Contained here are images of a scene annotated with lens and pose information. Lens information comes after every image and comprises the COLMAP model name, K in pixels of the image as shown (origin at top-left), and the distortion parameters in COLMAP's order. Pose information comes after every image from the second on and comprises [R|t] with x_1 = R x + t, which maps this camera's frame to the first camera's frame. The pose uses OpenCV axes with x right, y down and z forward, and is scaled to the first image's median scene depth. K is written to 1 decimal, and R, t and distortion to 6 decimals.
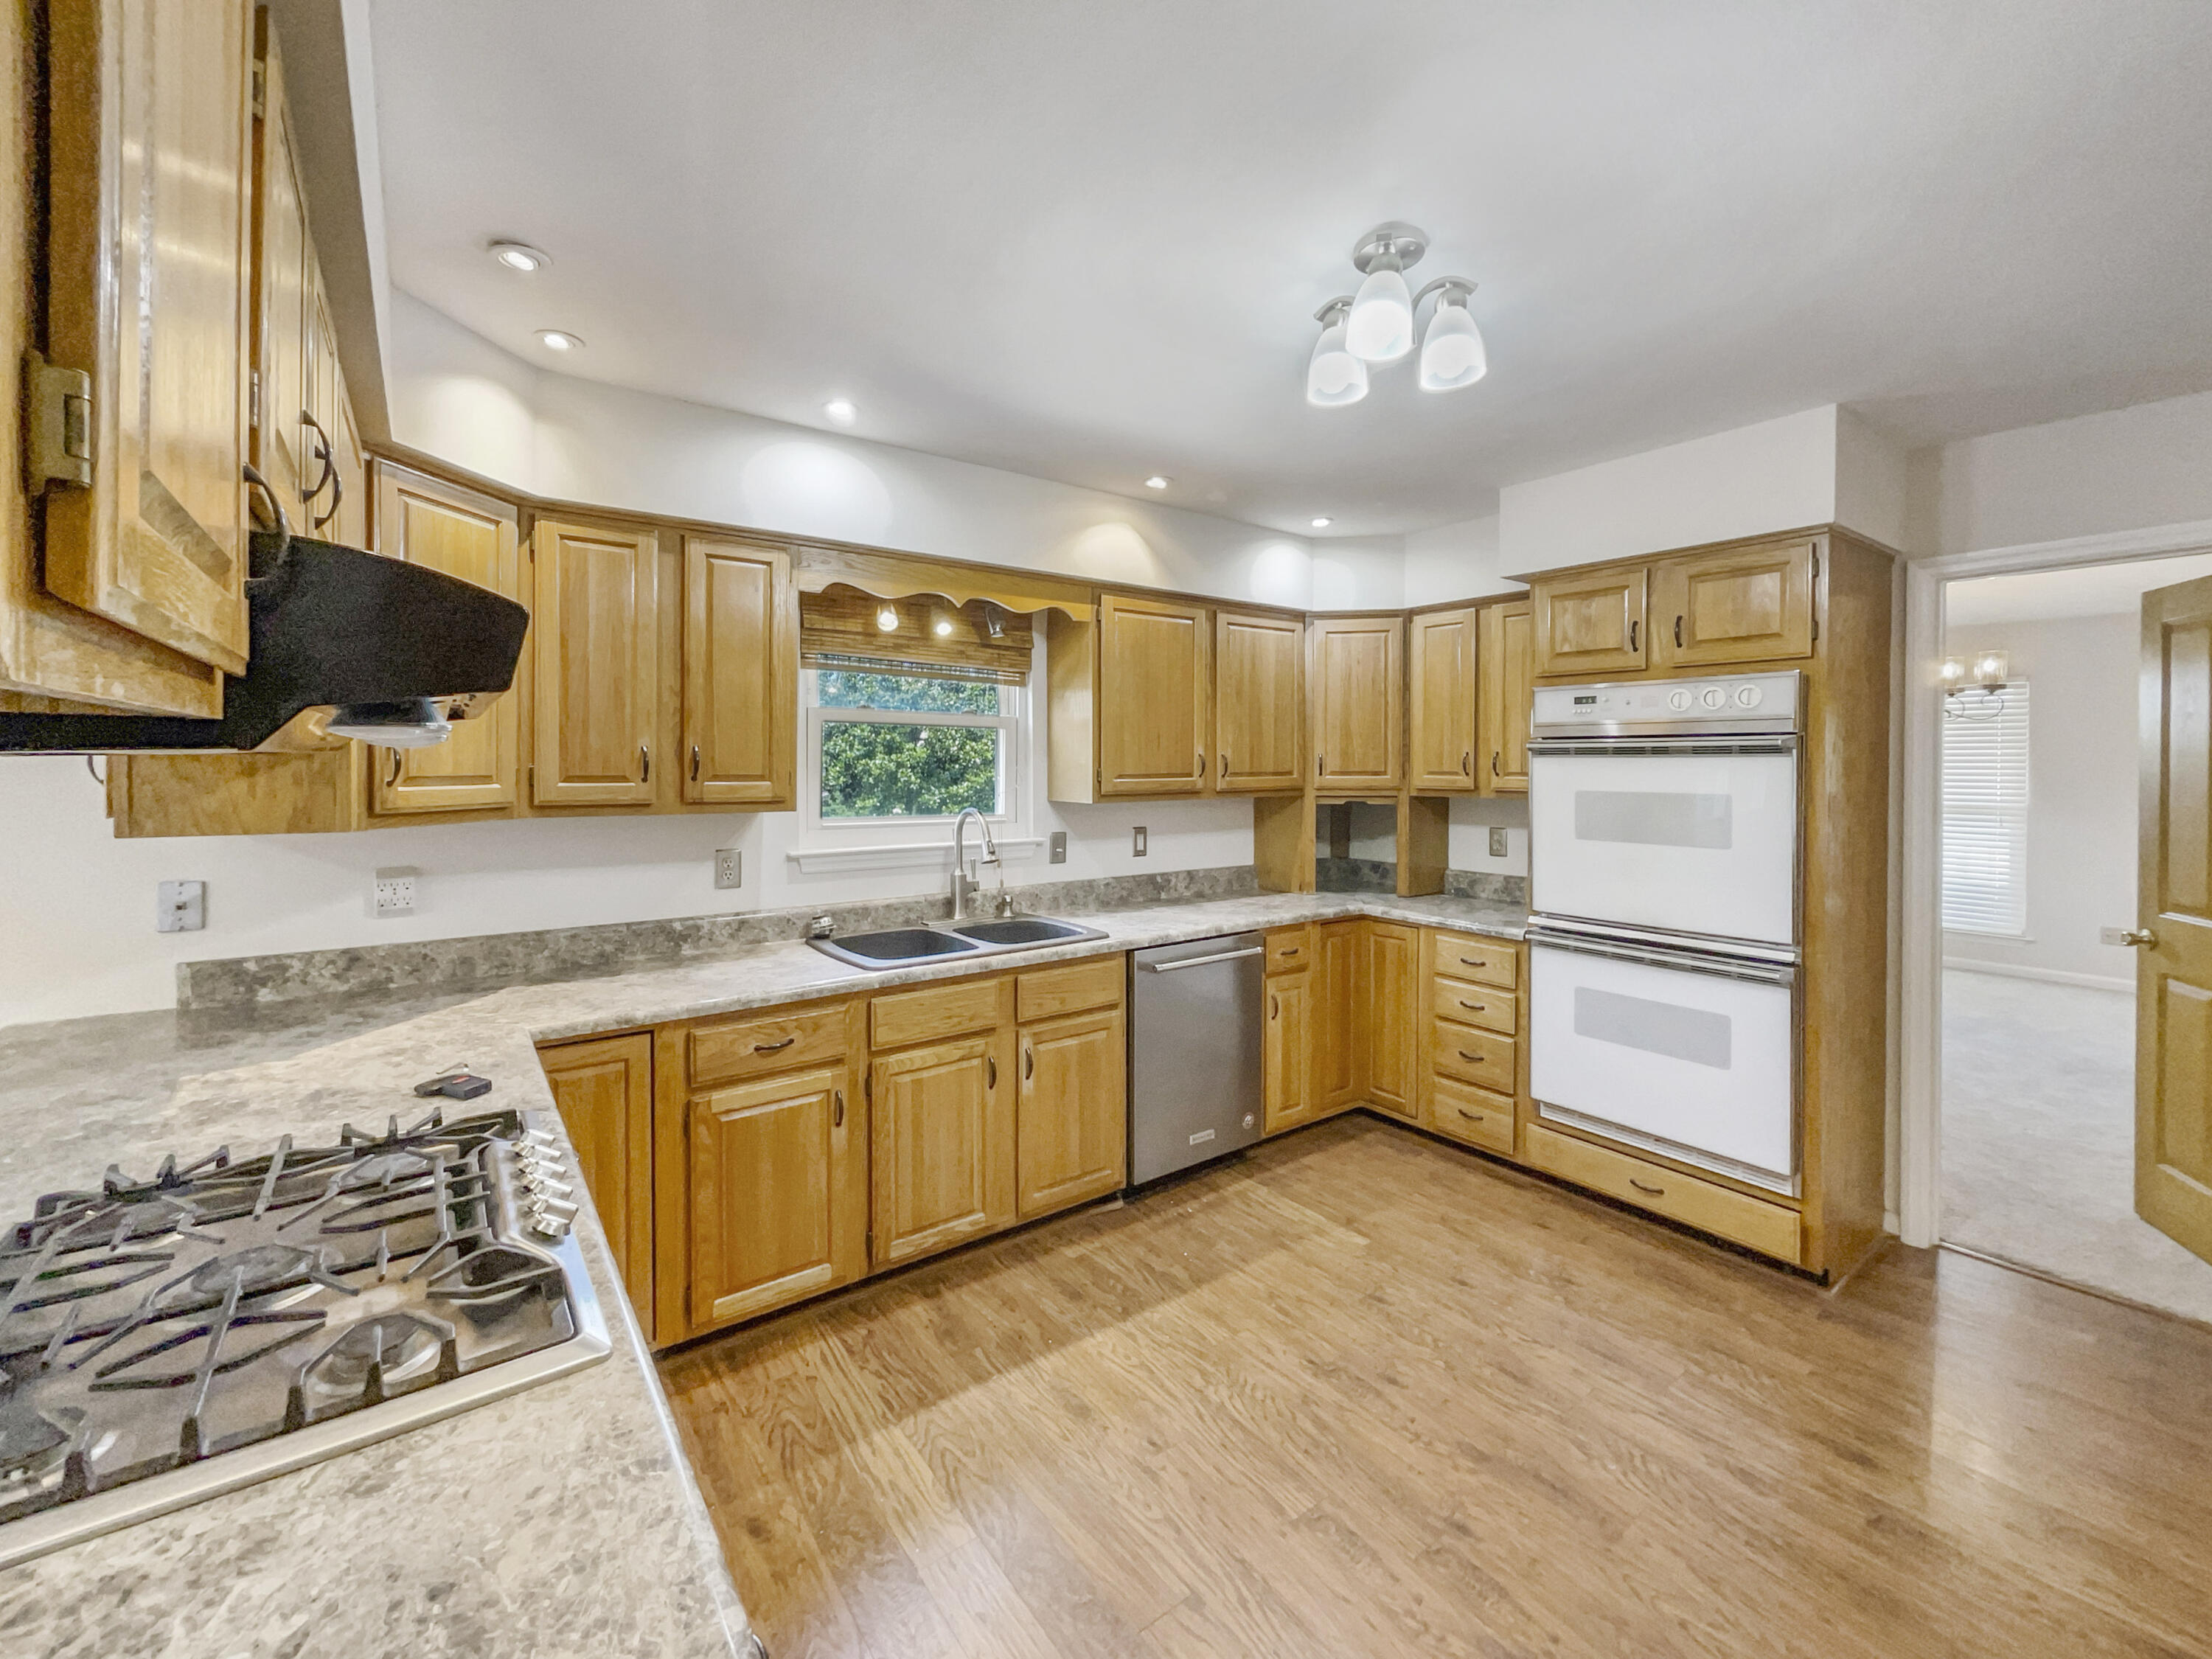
lens RADIAL K [[917.9, 0, 1104.3], [0, 917.9, 818.7], [0, 0, 1]] dist [-0.014123, 0.000100]
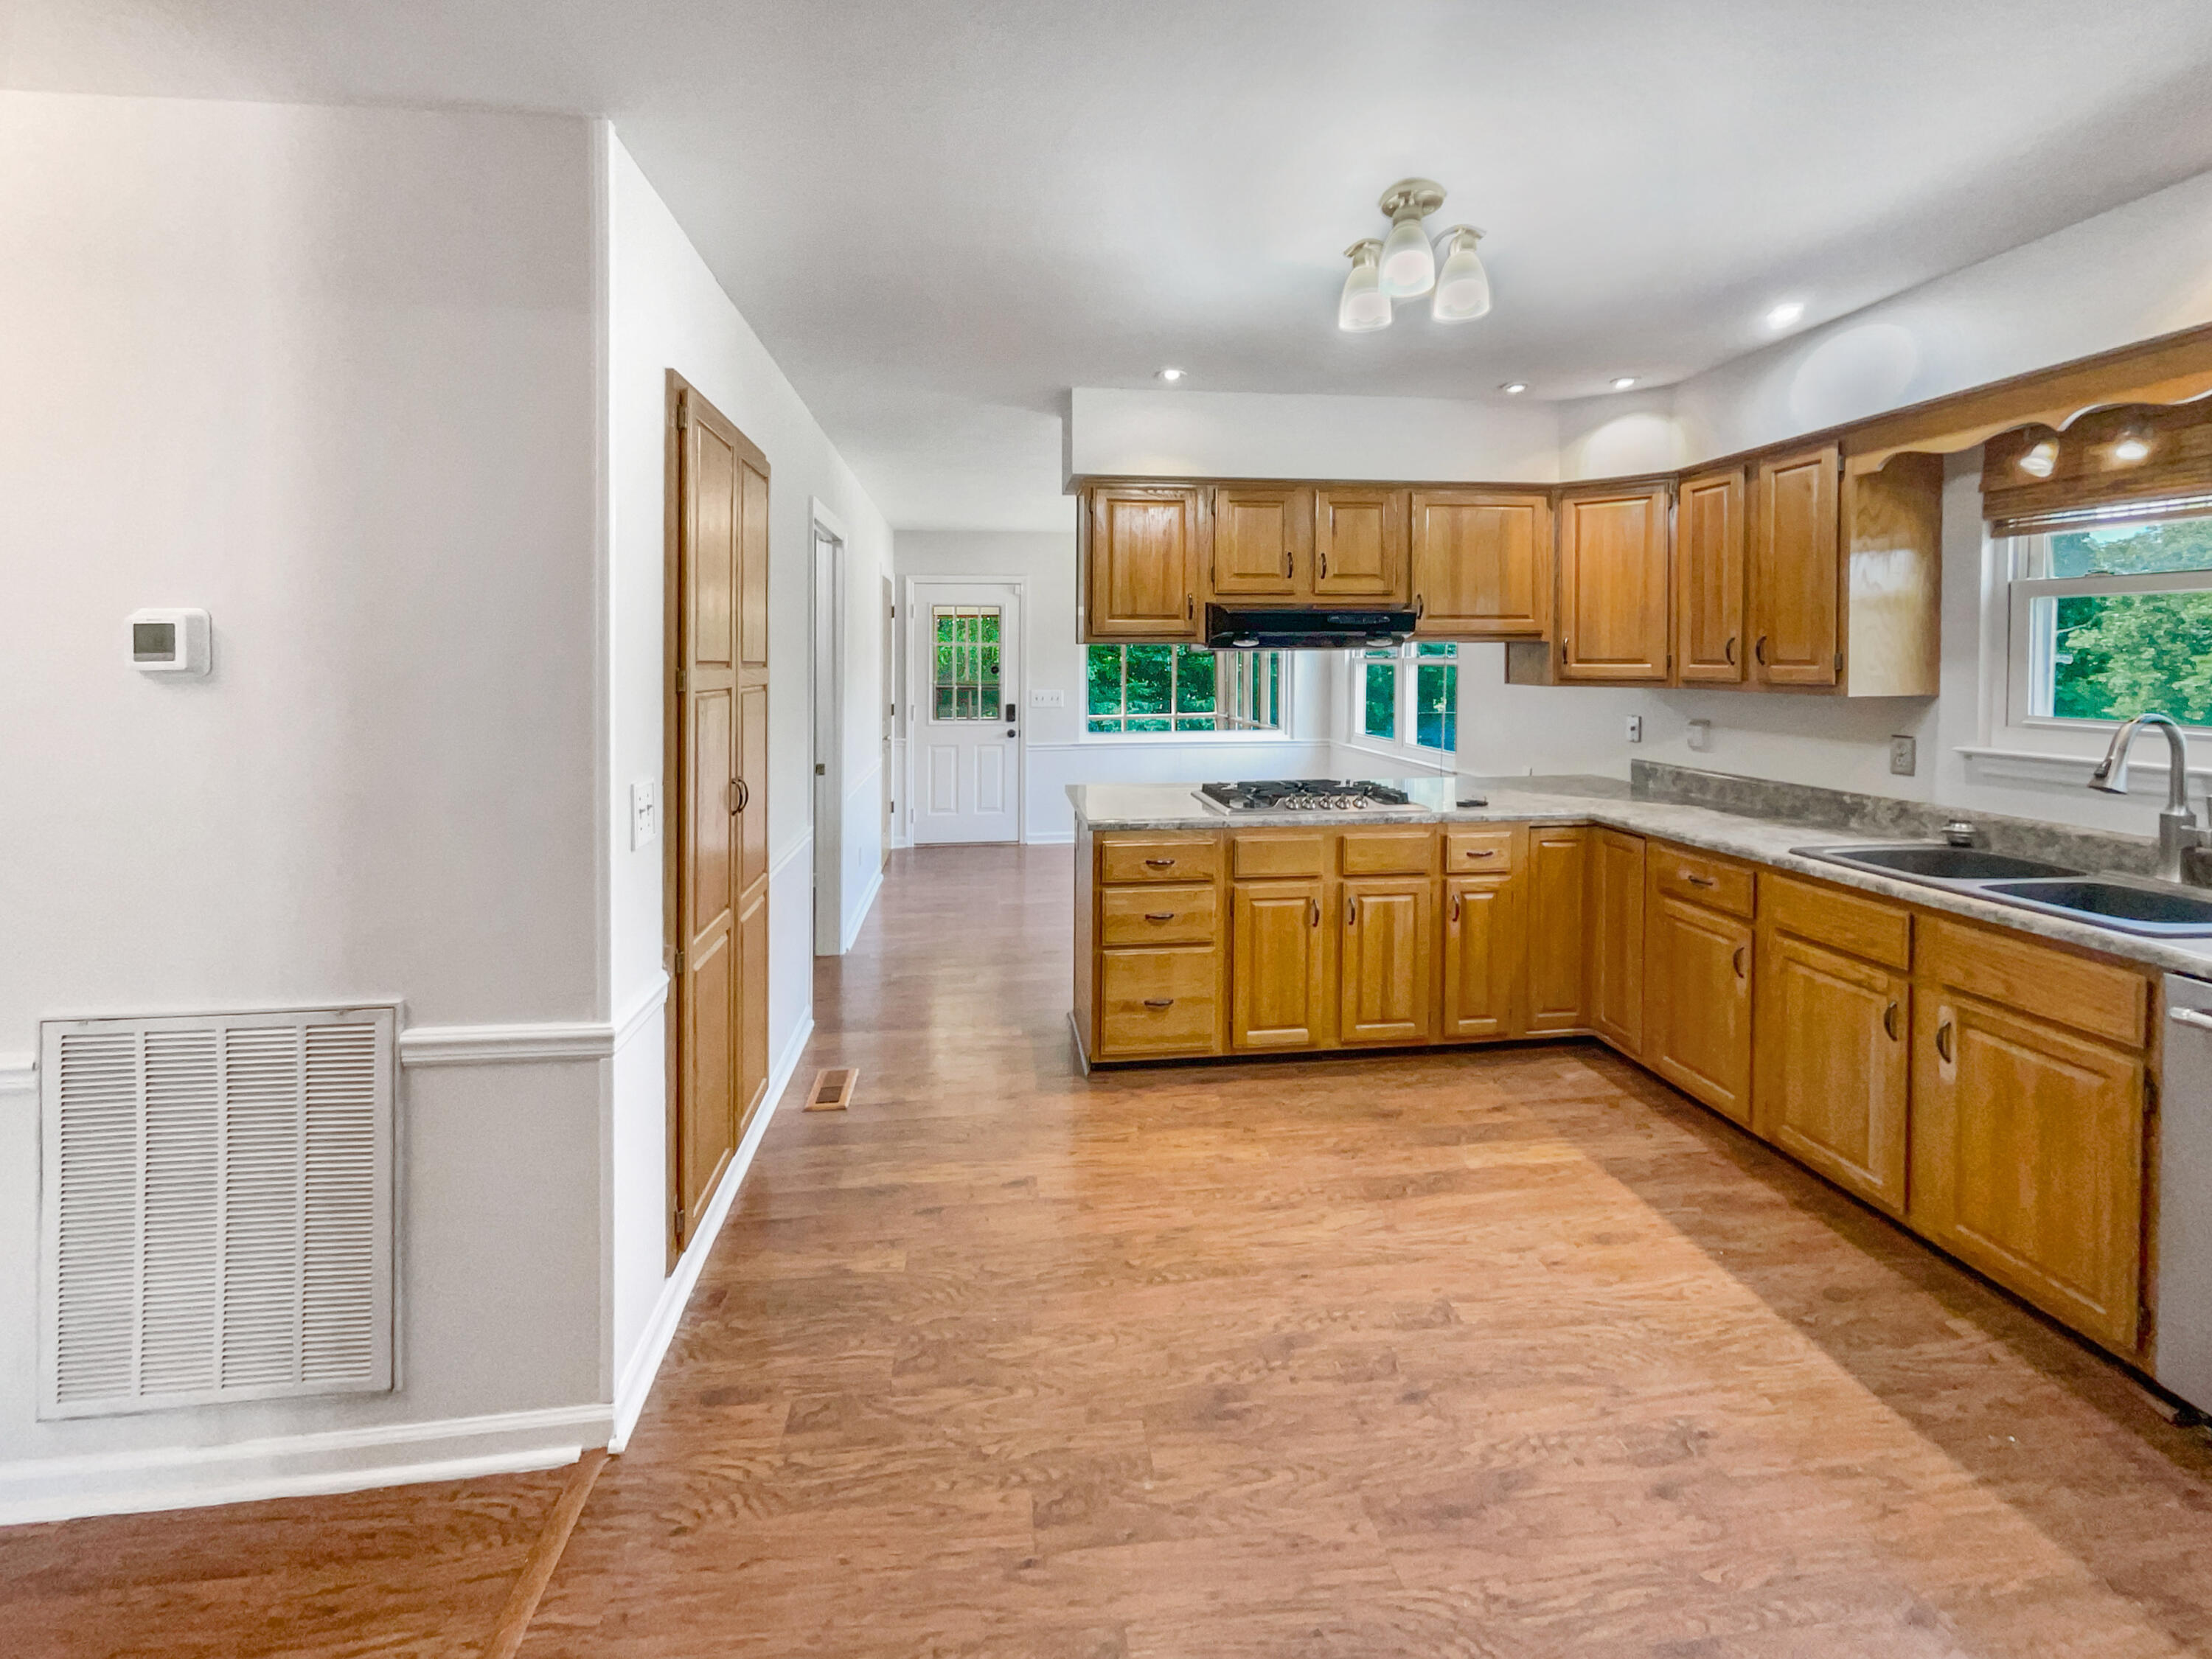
lens RADIAL K [[917.9, 0, 1099.5], [0, 917.9, 832.4], [0, 0, 1]] dist [-0.014123, 0.000100]
pose [[-0.499216, 0.161695, -0.851257, 0.940952], [-0.042862, 0.976623, 0.210644, -0.036617], [0.865417, 0.141643, -0.480615, 0.763846]]
